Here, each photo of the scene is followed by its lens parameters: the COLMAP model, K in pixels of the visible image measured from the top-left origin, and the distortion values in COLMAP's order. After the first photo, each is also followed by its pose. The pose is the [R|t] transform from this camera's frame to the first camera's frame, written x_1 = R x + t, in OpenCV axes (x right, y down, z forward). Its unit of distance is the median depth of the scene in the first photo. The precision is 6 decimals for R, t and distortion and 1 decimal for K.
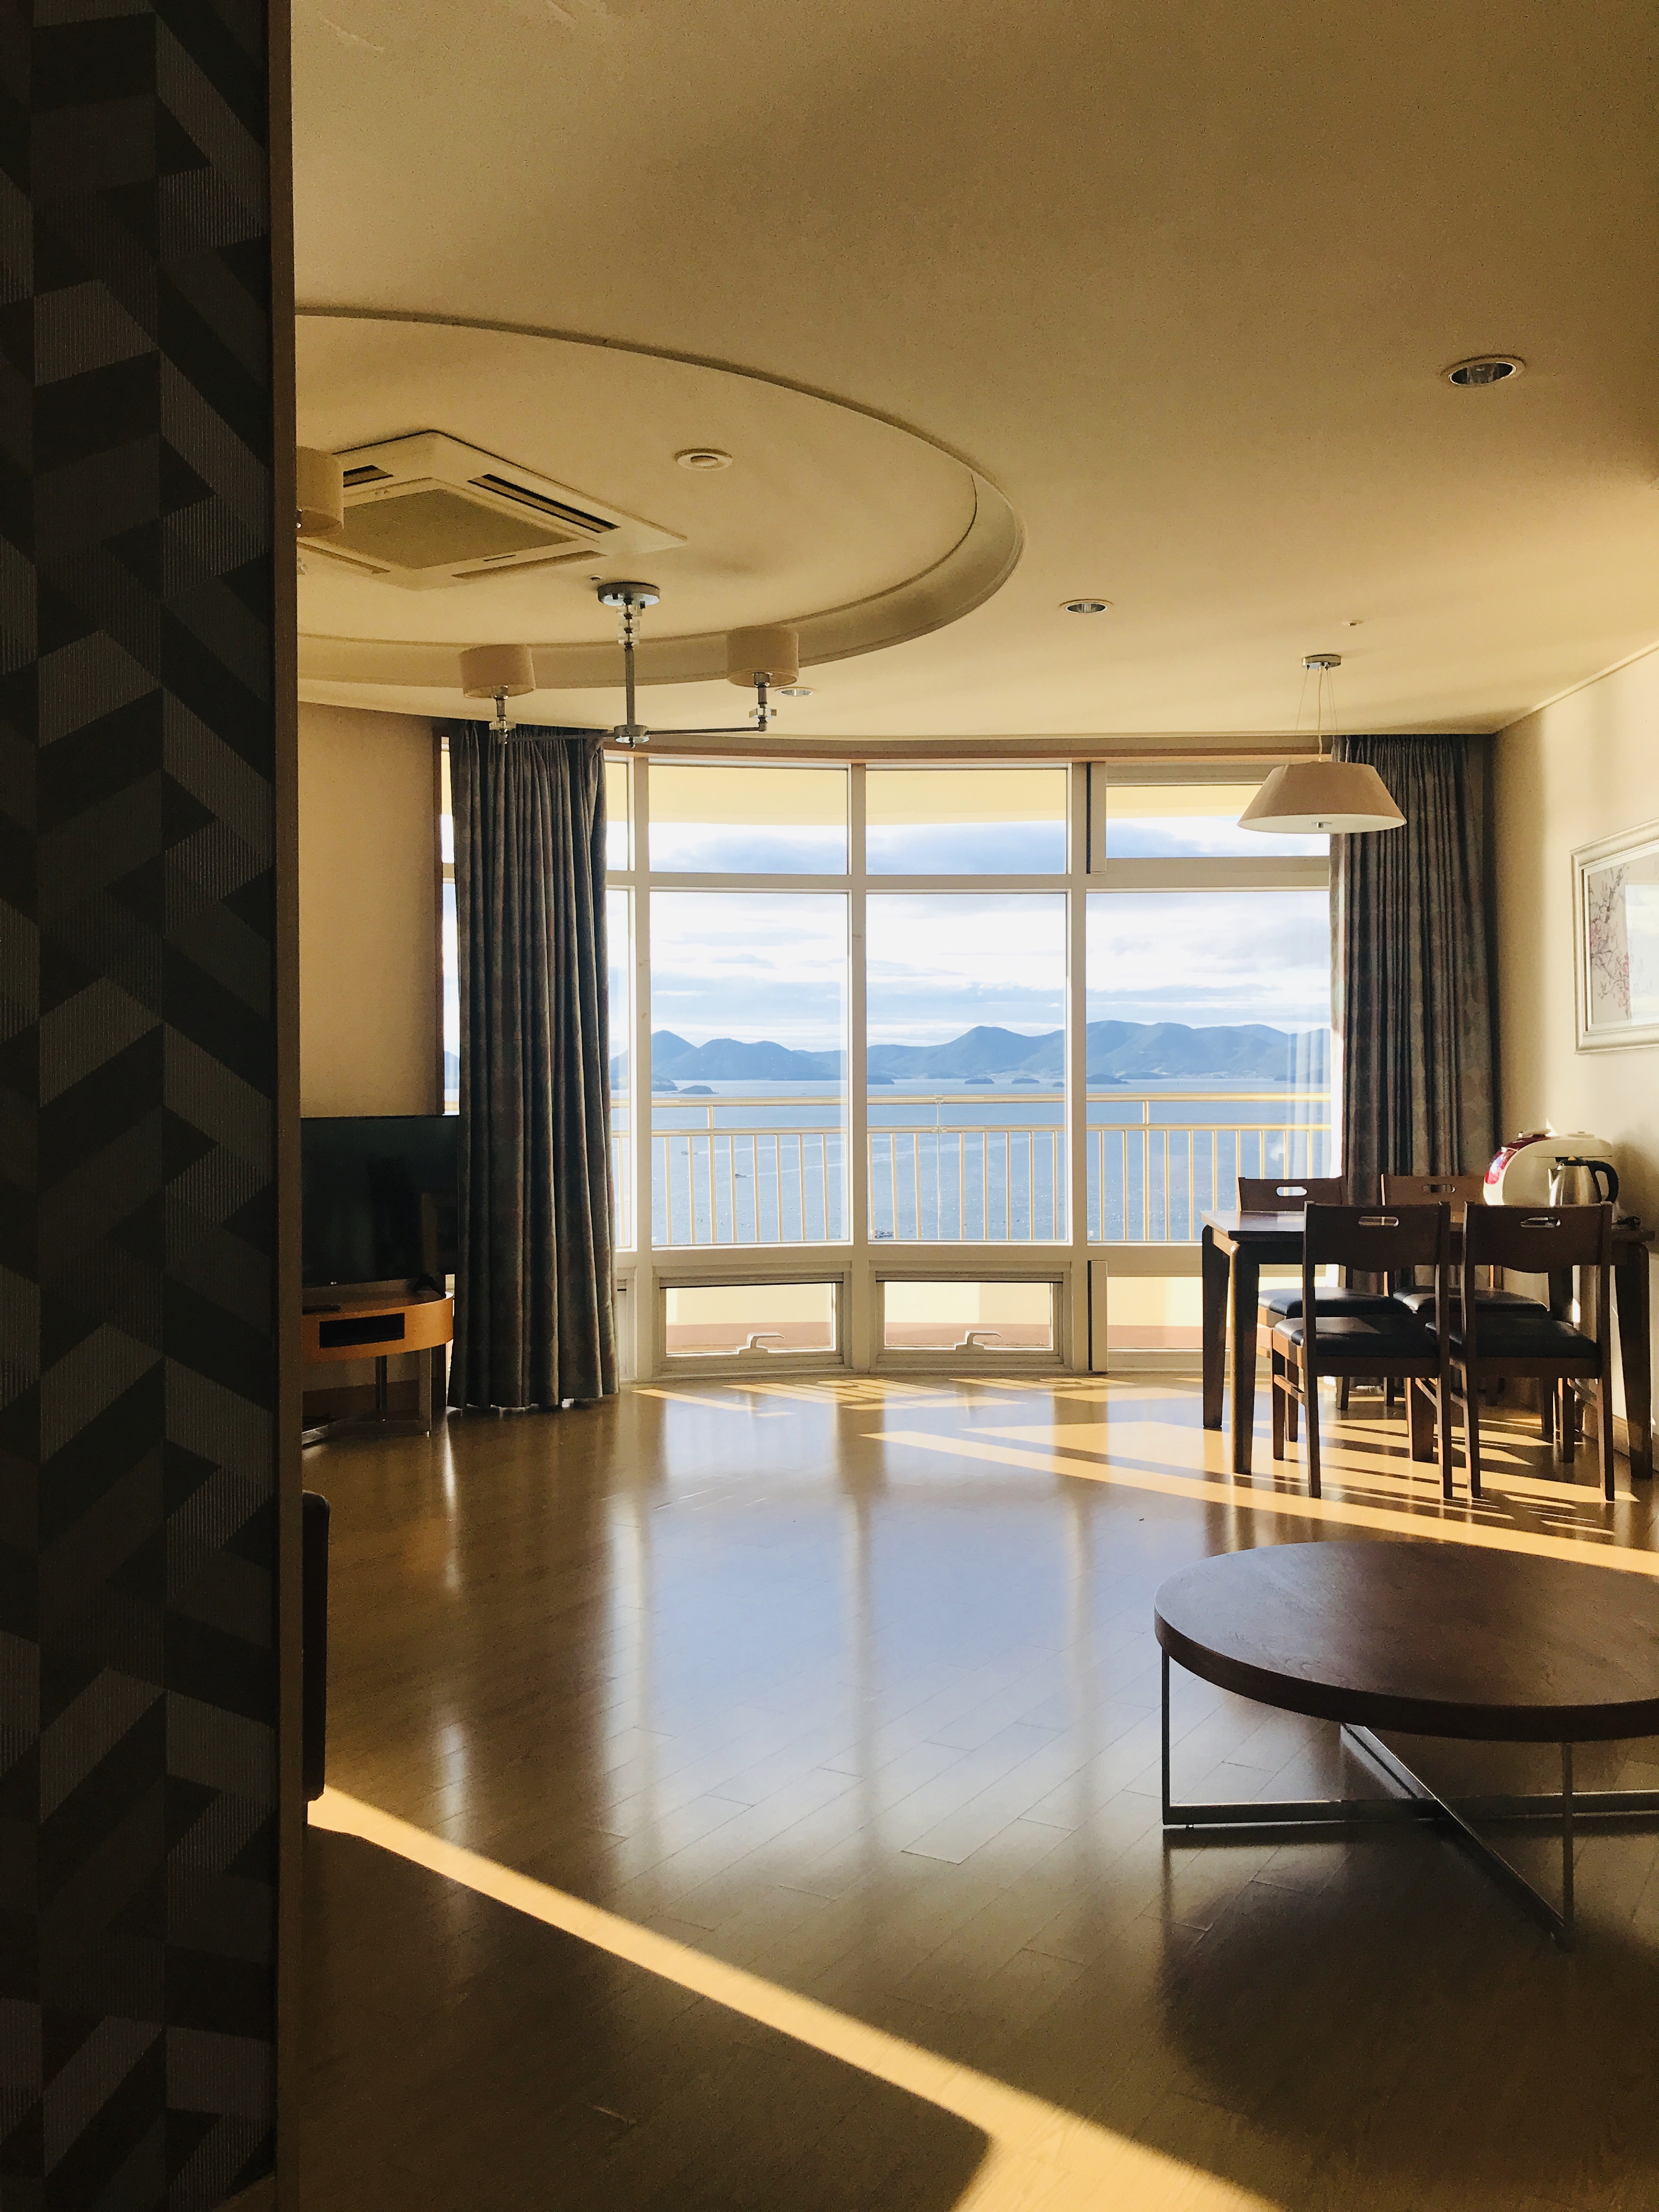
lens RADIAL K [[1837.9, 0, 829.5], [0, 1837.9, 1106.0], [0, 0, 1]] dist [0.036310, -0.011507]
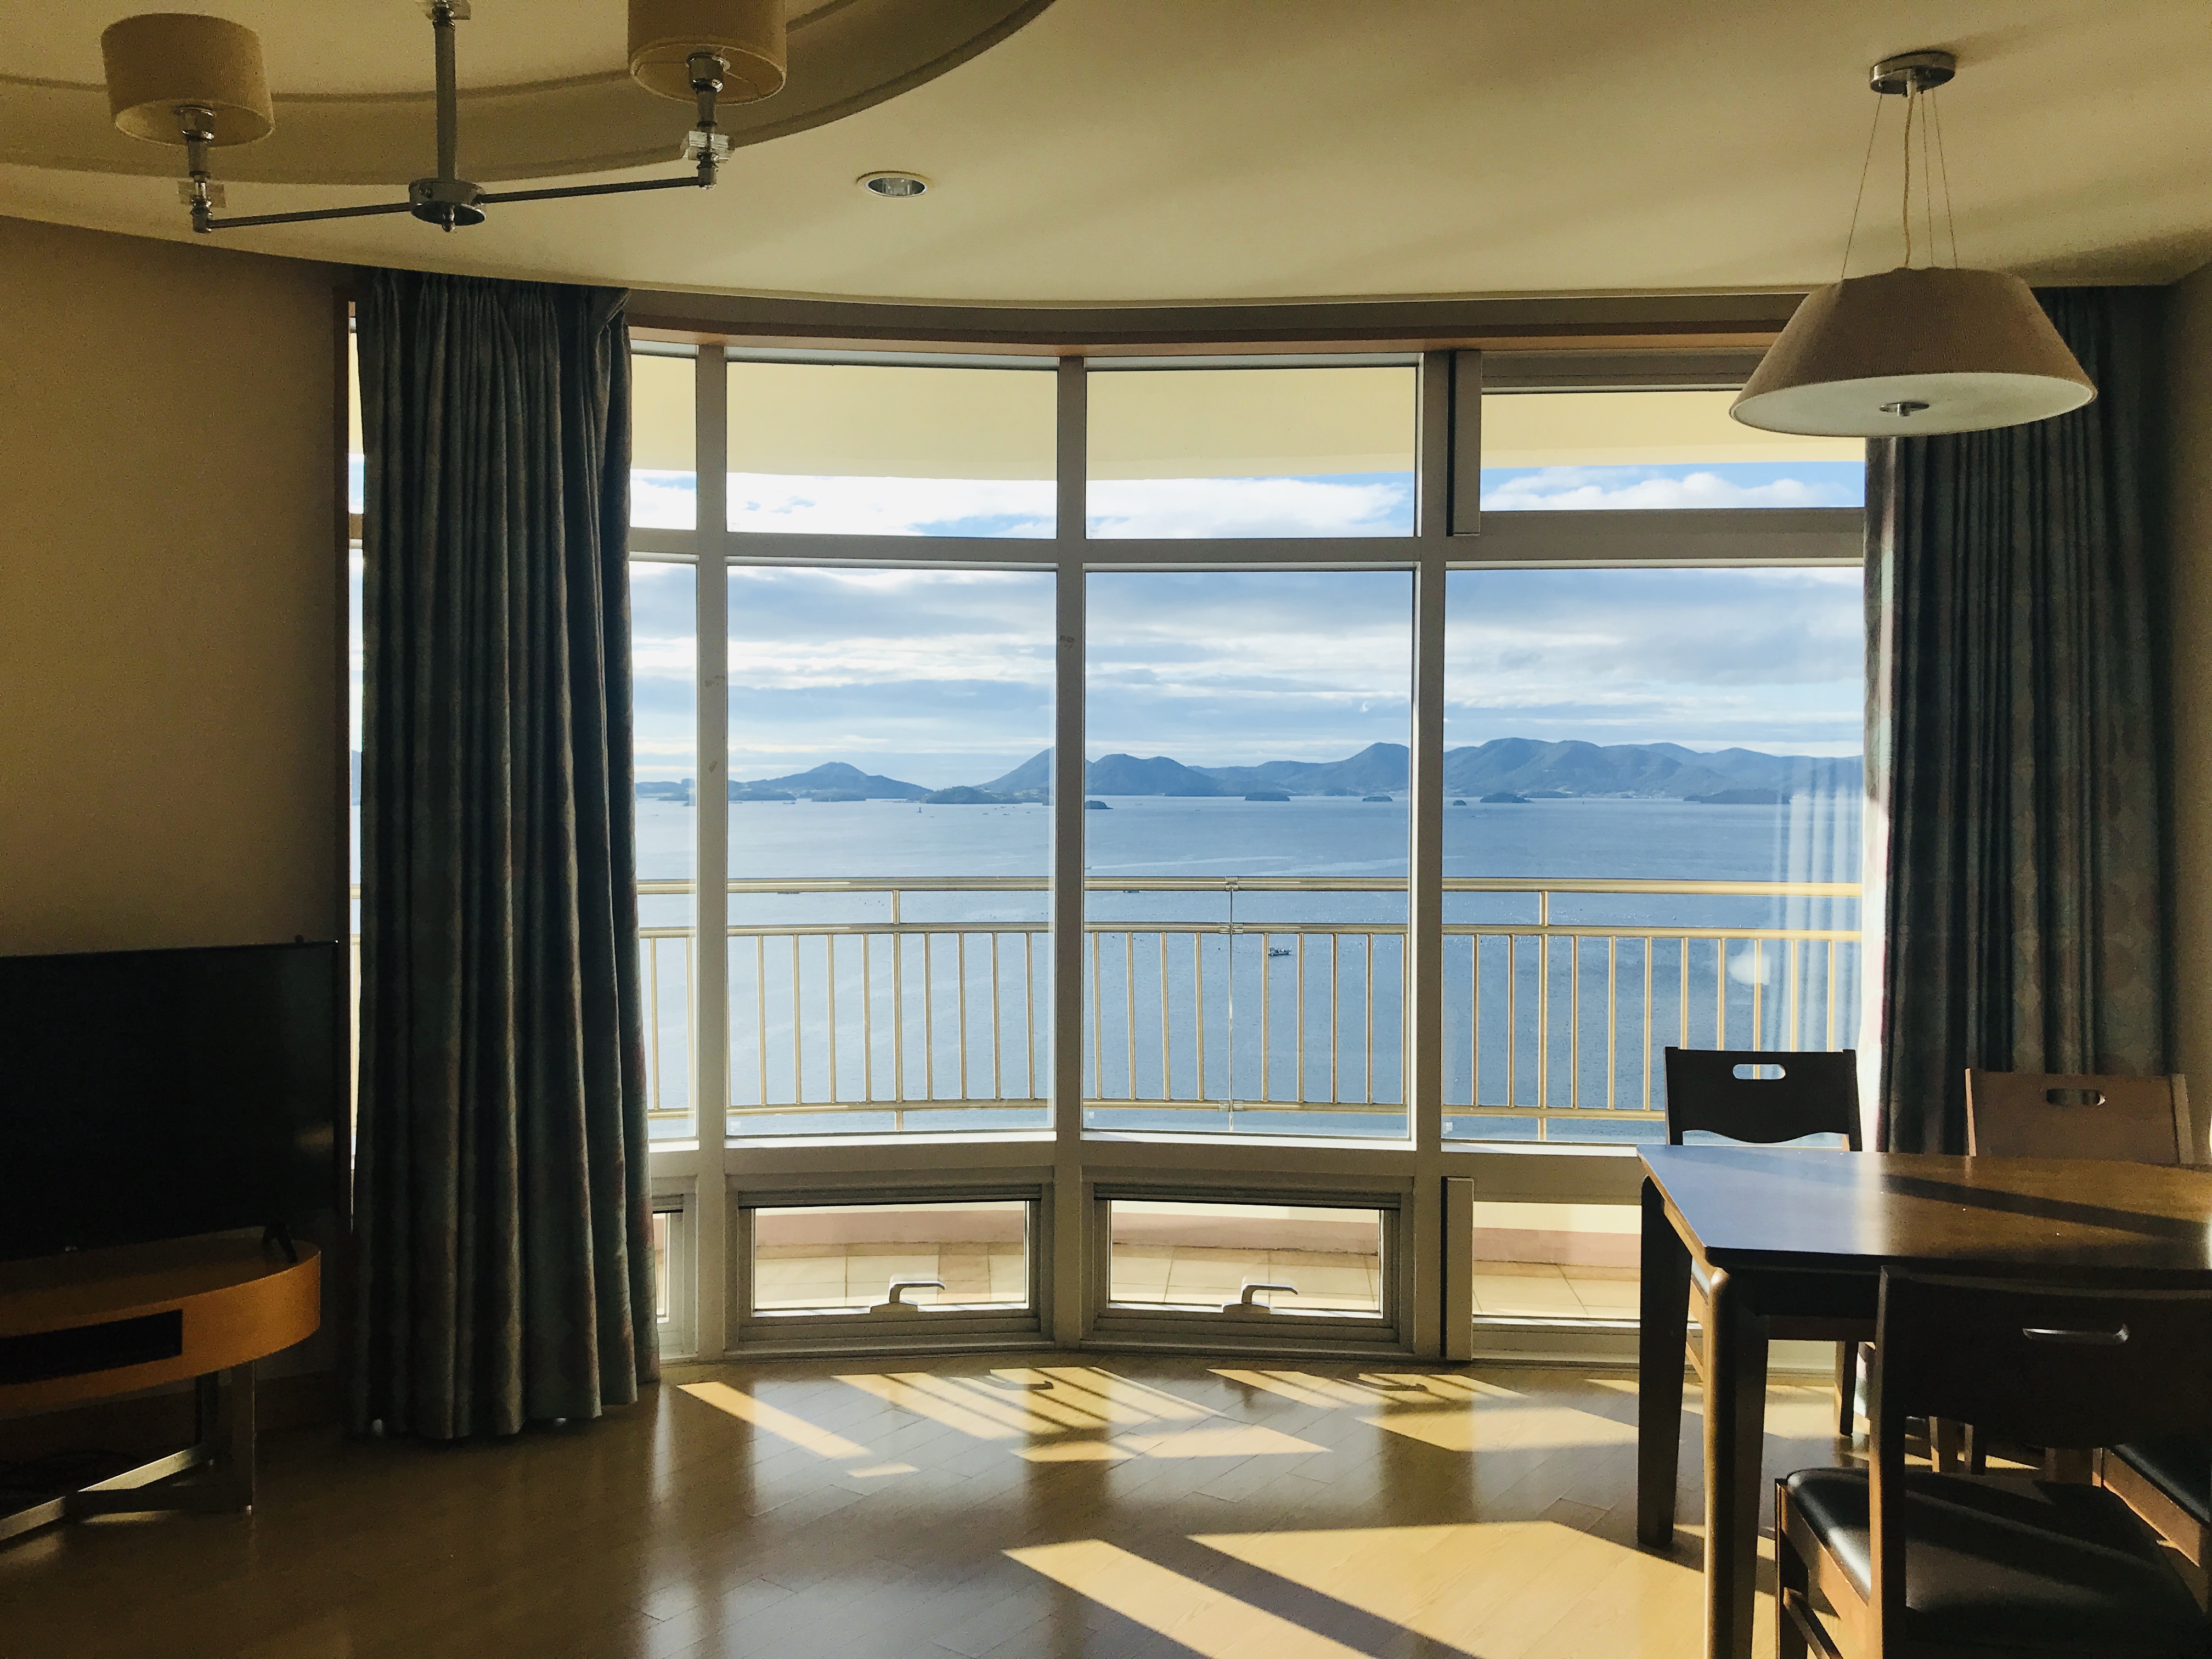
lens RADIAL K [[1768.0, 0, 1106.0], [0, 1768.0, 829.5], [0, 0, 1]] dist [0.002338, -0.003613]
pose [[0.997089, 0.010869, -0.075463, 0.075549], [-0.010255, 0.999911, 0.008519, -0.035111], [0.075549, -0.007721, 0.997112, 0.425441]]
